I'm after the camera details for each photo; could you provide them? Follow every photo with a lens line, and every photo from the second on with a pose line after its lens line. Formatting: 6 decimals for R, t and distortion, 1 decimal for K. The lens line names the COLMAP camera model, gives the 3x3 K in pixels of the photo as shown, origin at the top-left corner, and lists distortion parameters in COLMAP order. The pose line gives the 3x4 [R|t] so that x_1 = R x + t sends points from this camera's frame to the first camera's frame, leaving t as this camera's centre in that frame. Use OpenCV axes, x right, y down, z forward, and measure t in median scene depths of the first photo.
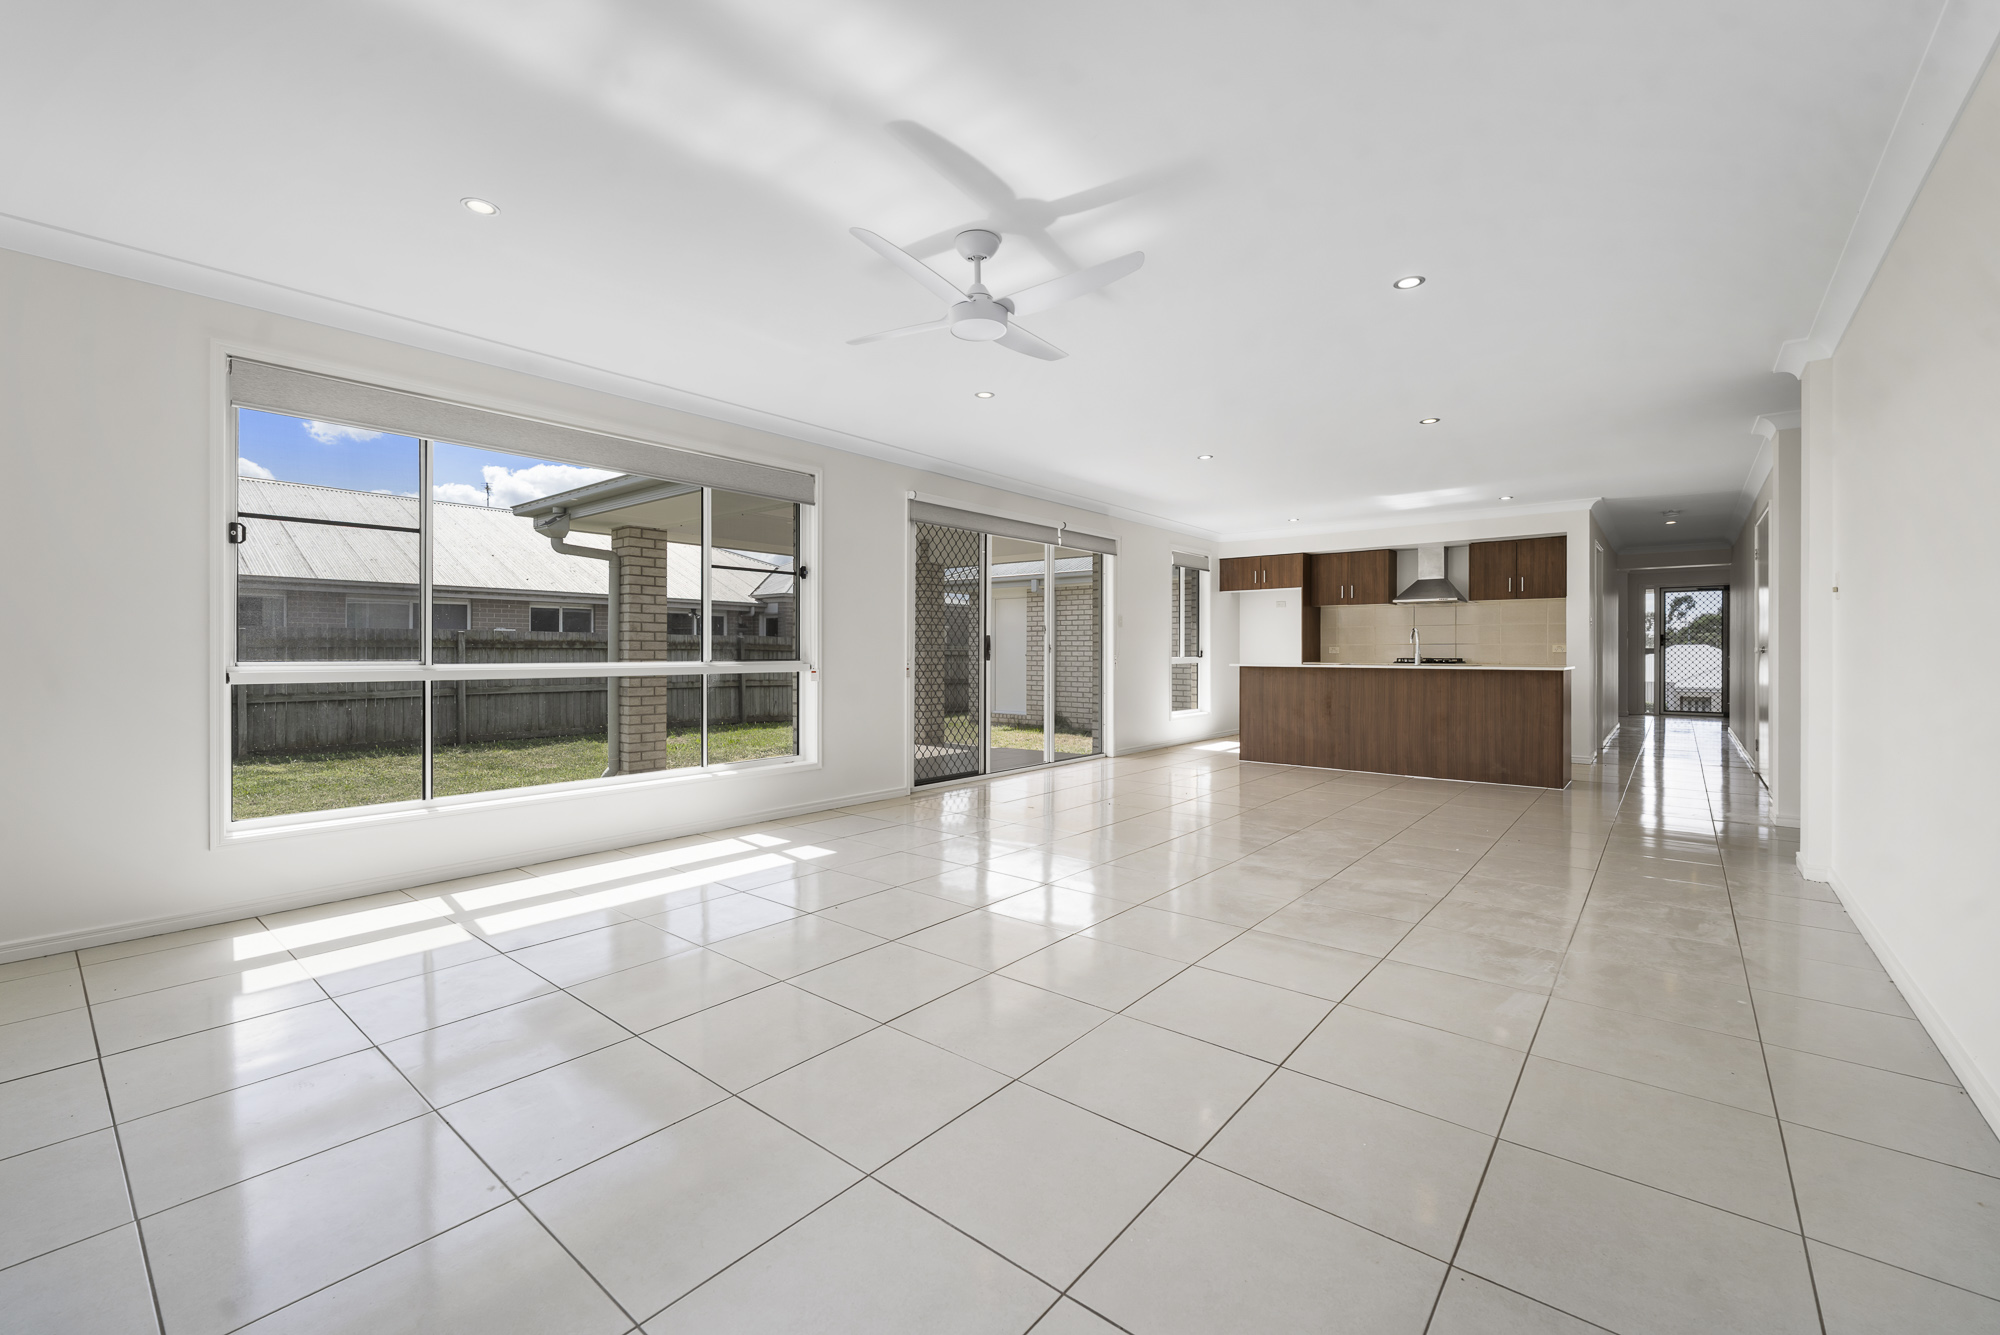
lens RADIAL K [[823.2, 0, 1007.5], [0, 823.2, 655.1], [0, 0, 1]] dist [-0.000487, -0.000215]
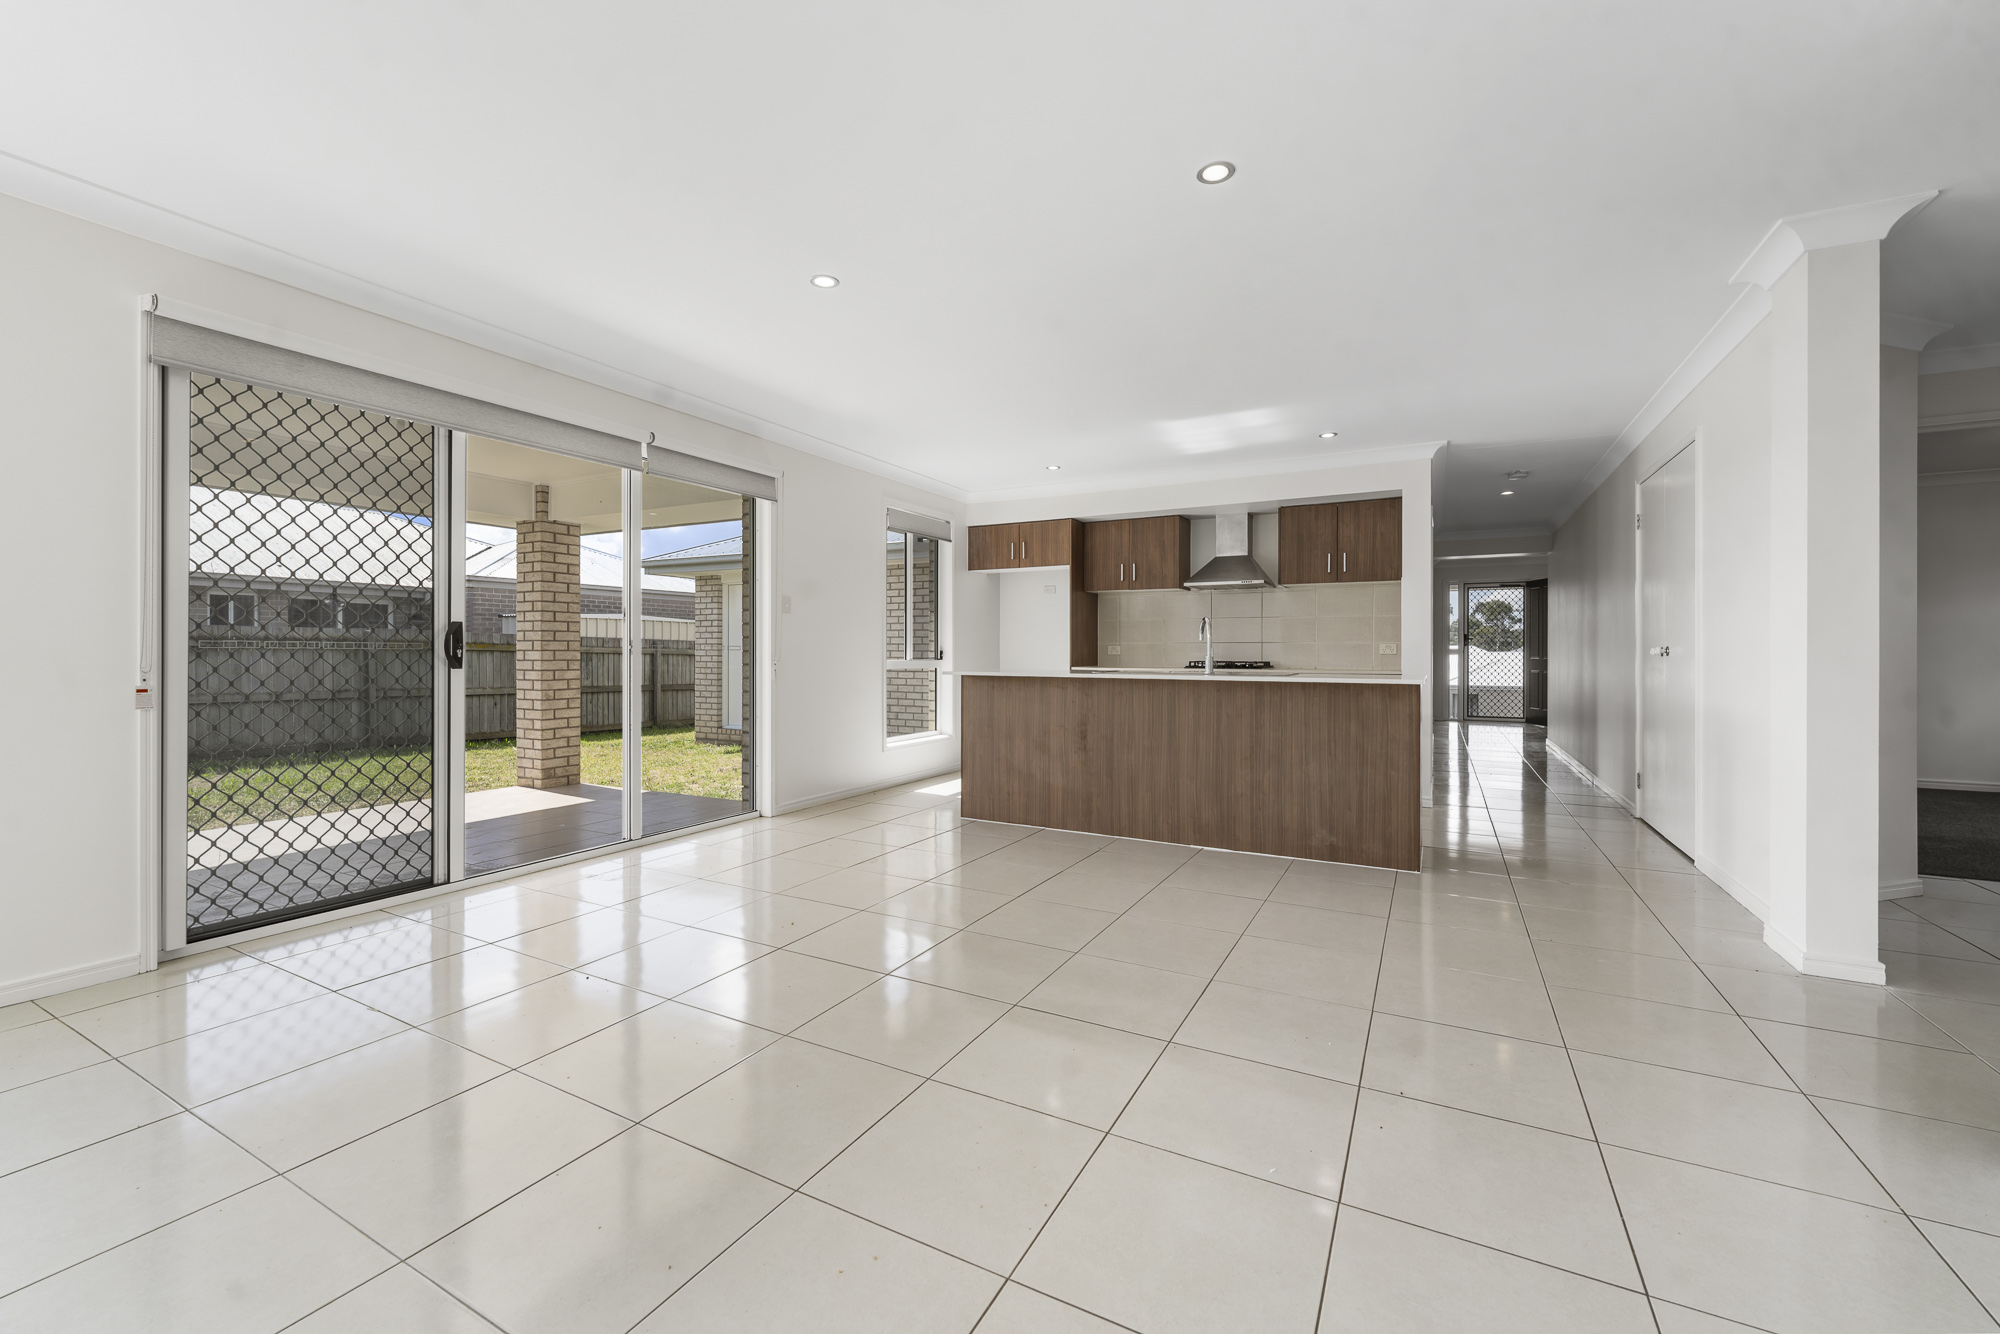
lens RADIAL K [[823.2, 0, 1007.5], [0, 823.2, 654.6], [0, 0, 1]] dist [-0.000487, -0.000215]
pose [[0.979858, 0.001062, 0.199693, 0.174190], [-0.001113, 0.999999, 0.000143, -0.002463], [-0.199693, -0.000363, 0.979858, 0.323818]]
